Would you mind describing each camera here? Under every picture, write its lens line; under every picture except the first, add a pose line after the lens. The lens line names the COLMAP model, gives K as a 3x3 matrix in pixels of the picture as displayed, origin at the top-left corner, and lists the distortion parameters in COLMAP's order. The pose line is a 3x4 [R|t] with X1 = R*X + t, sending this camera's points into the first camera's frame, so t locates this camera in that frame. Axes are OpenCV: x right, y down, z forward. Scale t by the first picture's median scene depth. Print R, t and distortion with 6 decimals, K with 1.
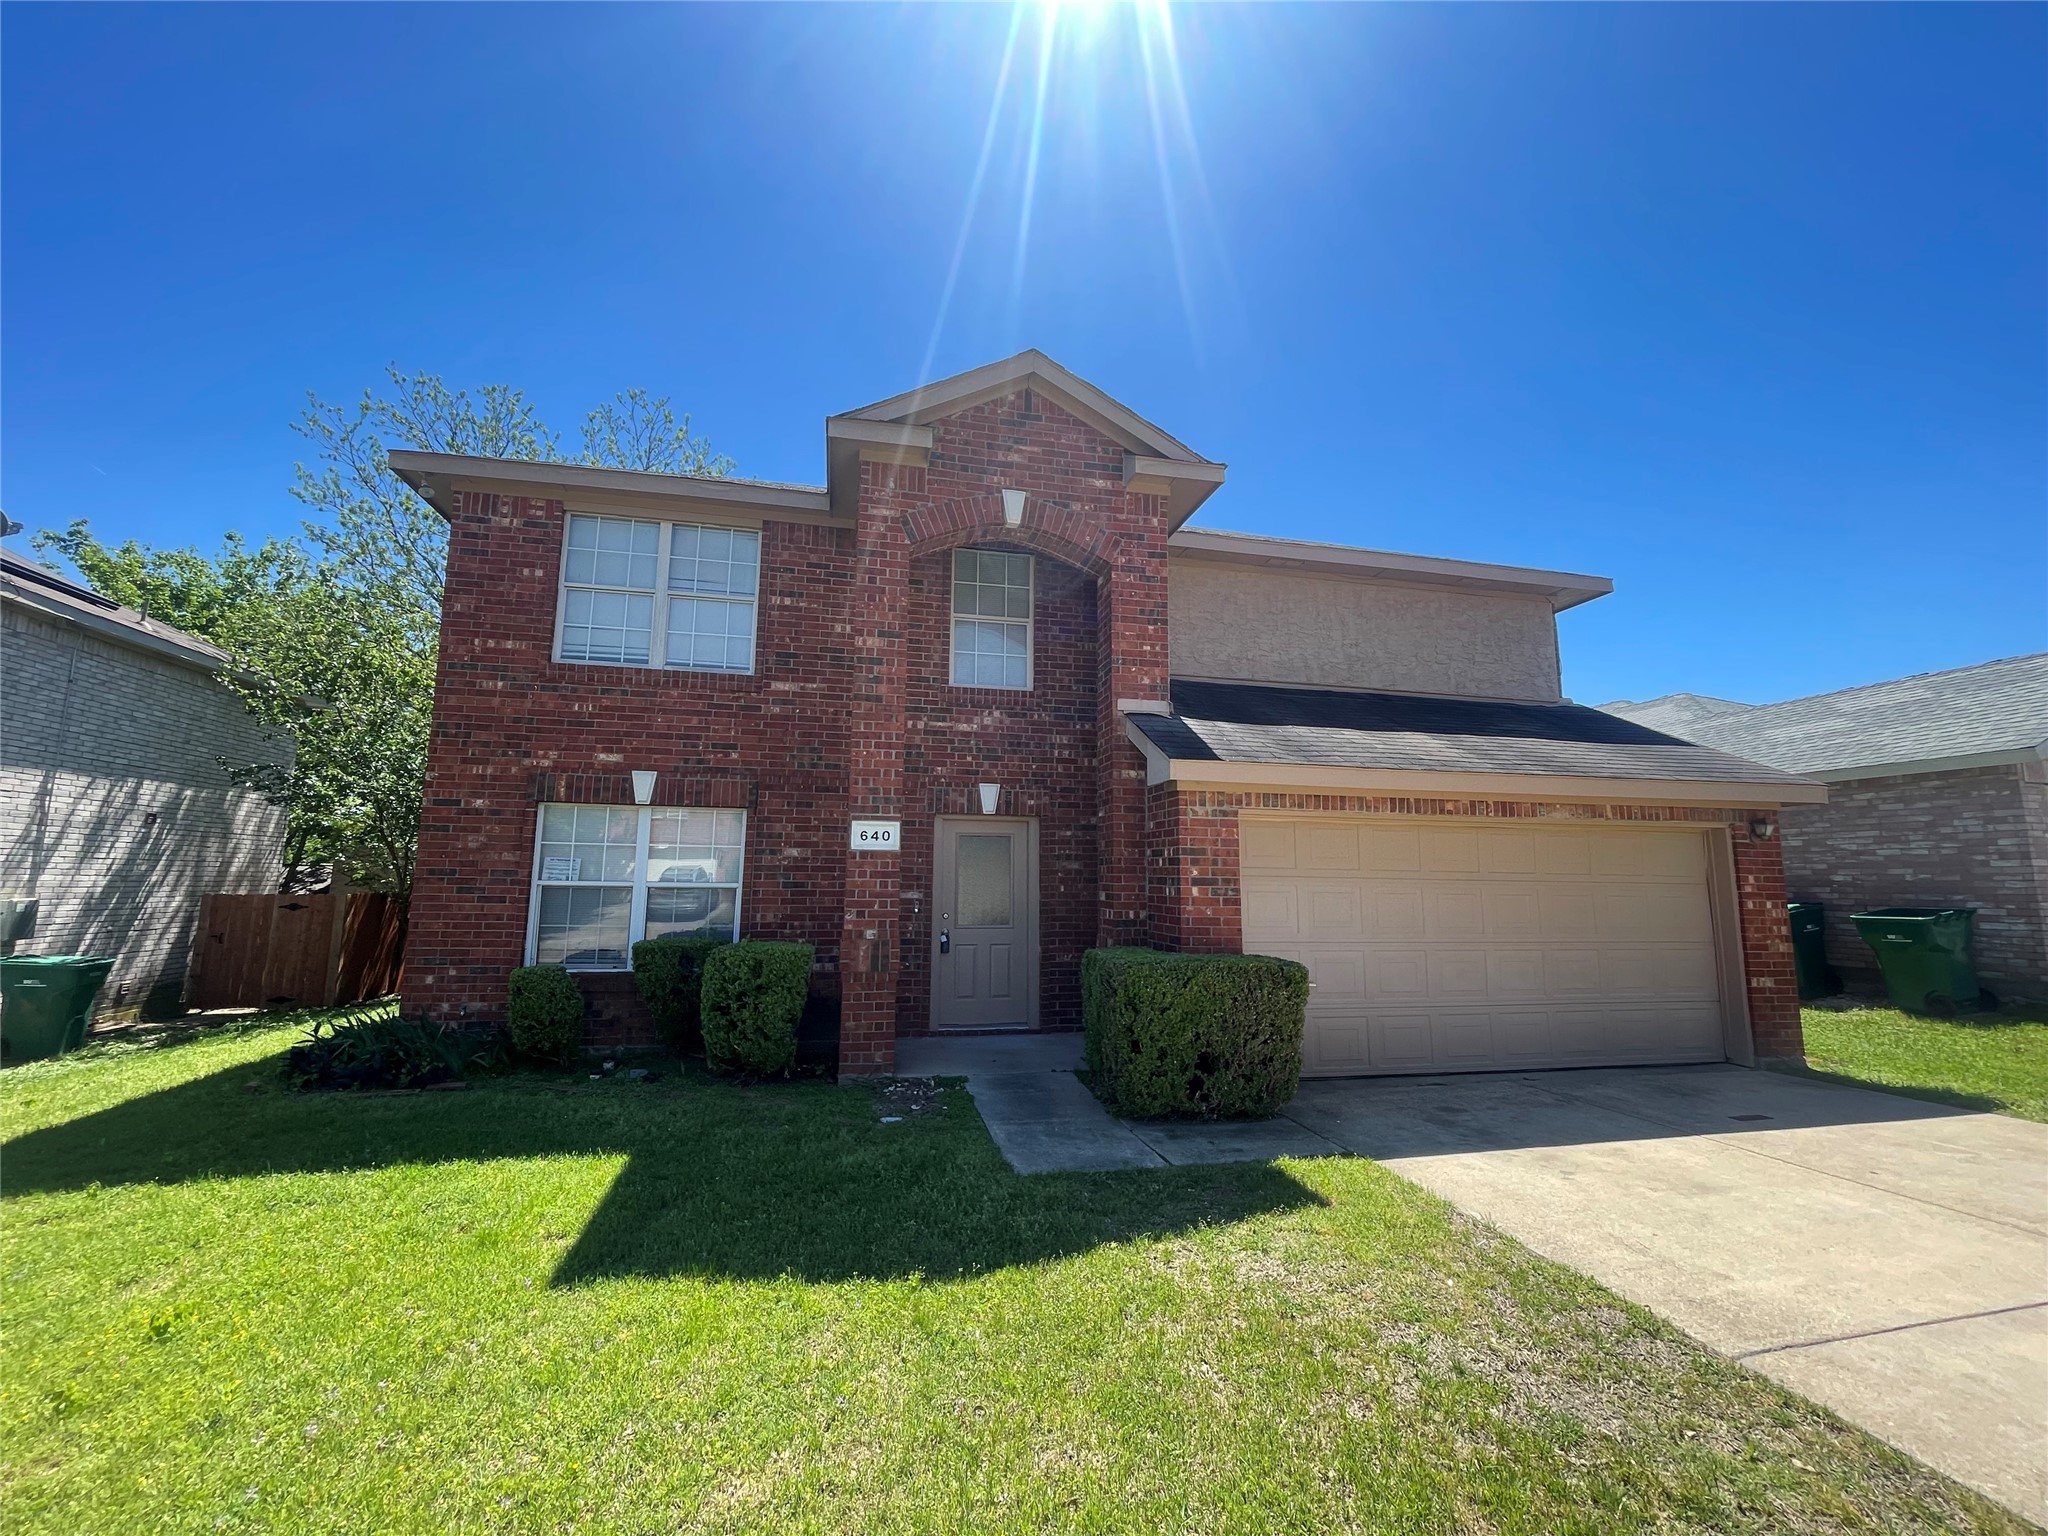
lens RADIAL K [[829.2, 0, 1014.8], [0, 829.2, 769.9], [0, 0, 1]] dist [0.001057, -0.003277]
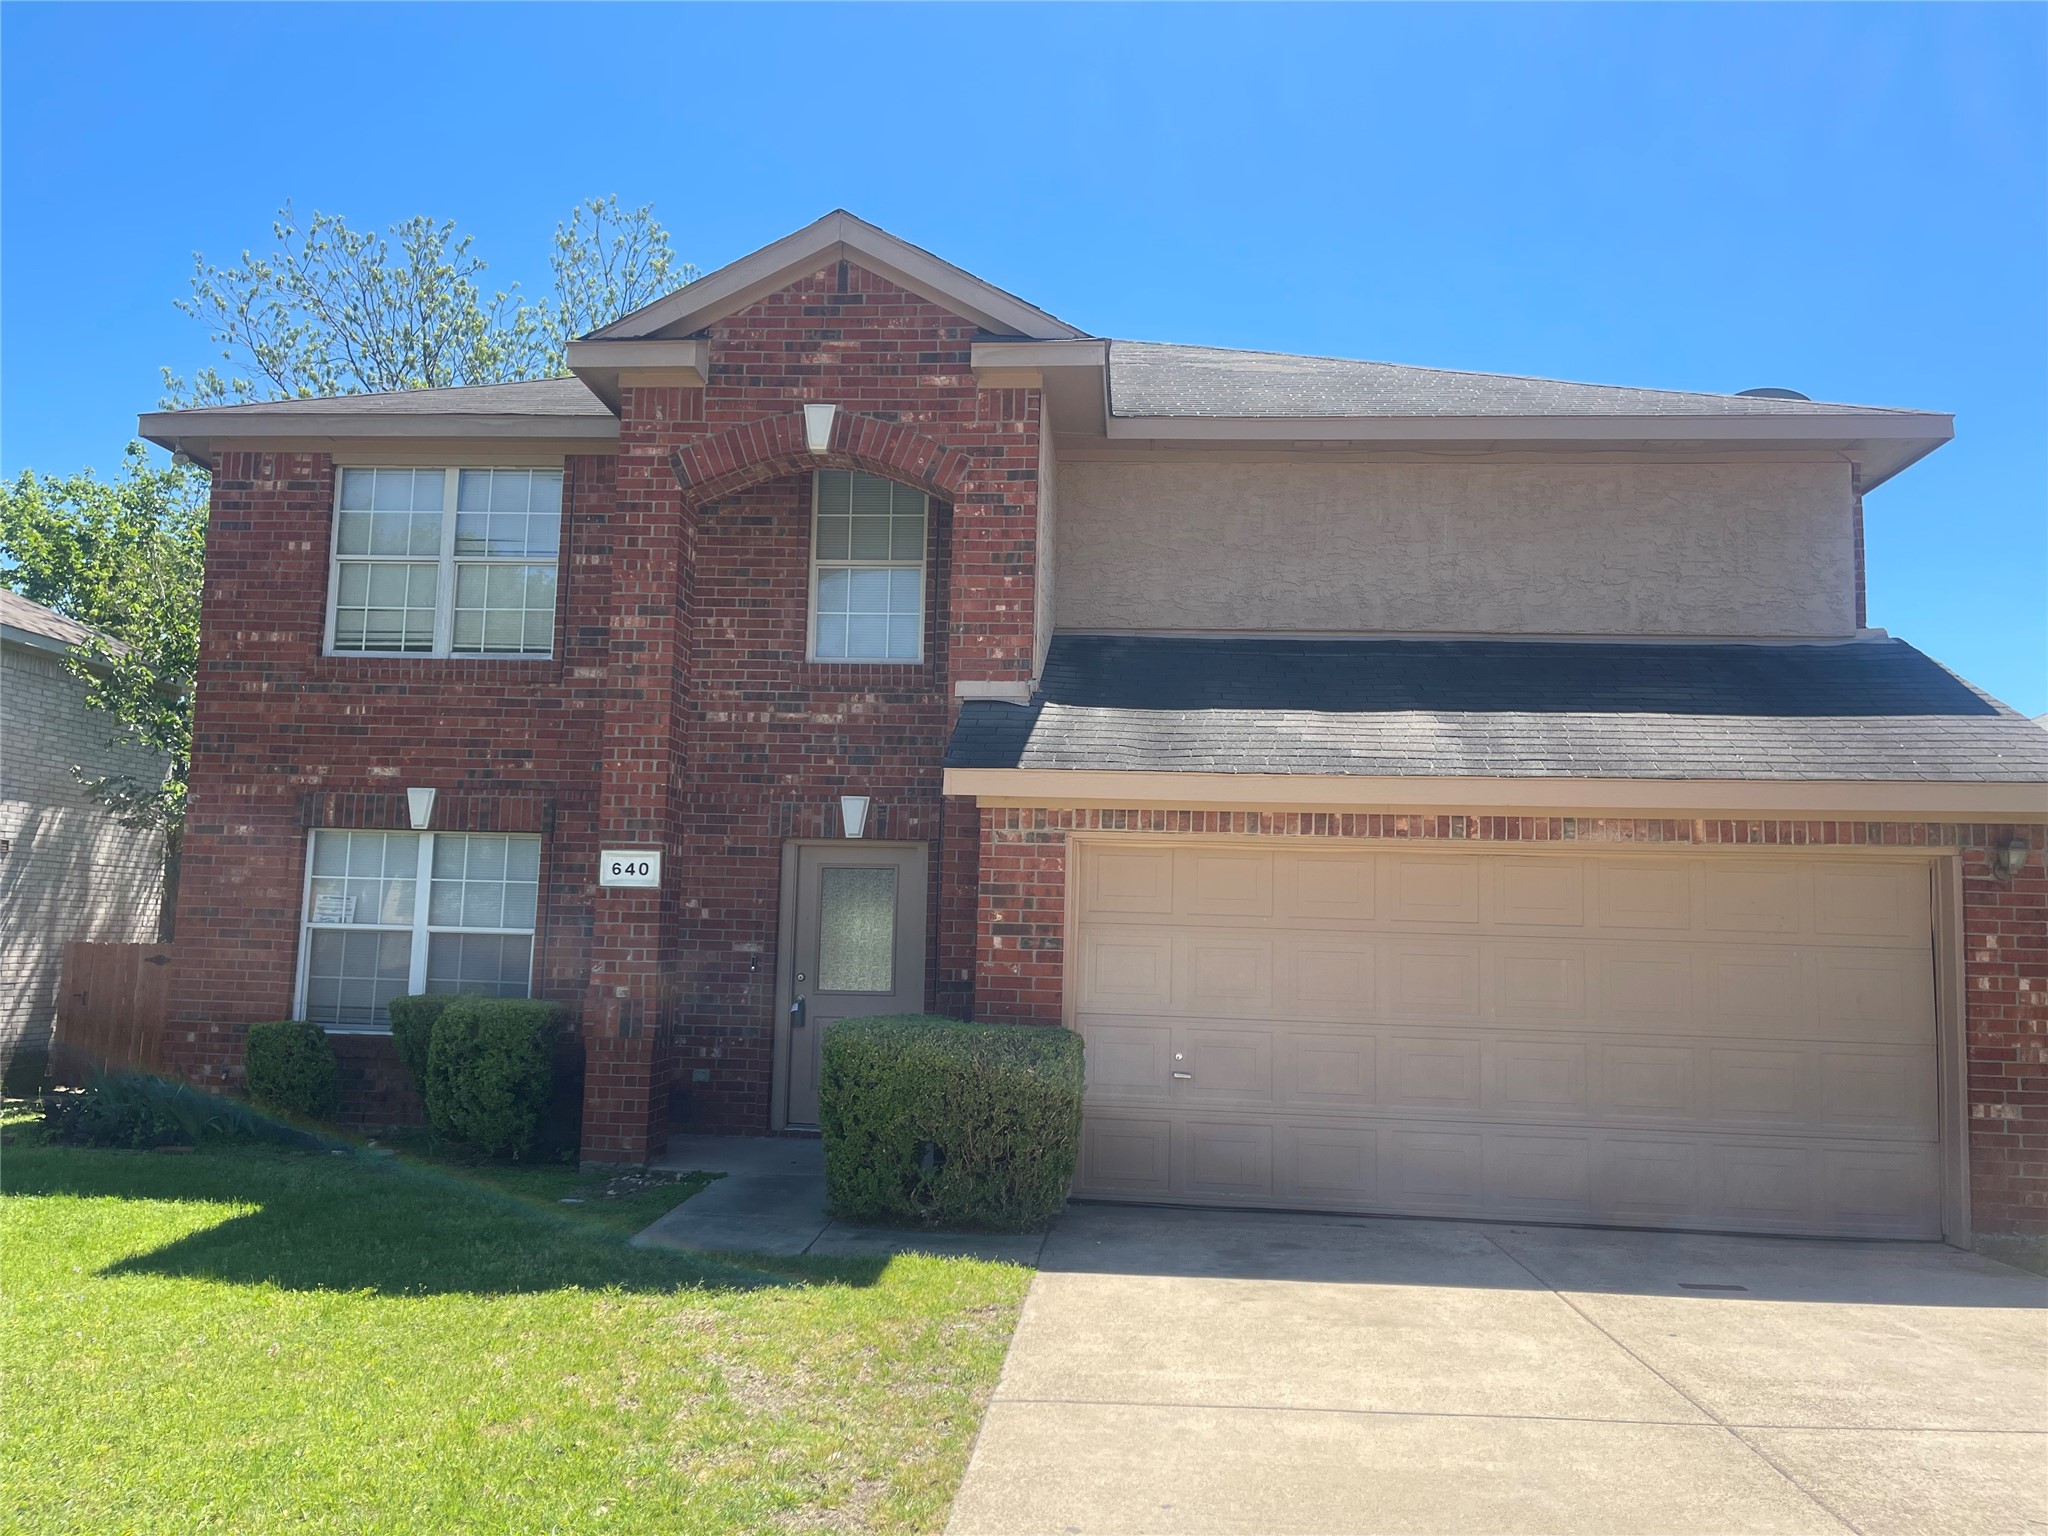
lens RADIAL K [[1558.5, 0, 1032.8], [0, 1558.5, 774.9], [0, 0, 1]] dist [0.046645, -0.052088]
pose [[0.959335, -0.017015, -0.281758, 0.555899], [0.022759, 0.999594, 0.017126, -0.024020], [0.281352, -0.022842, 0.959333, -0.290636]]
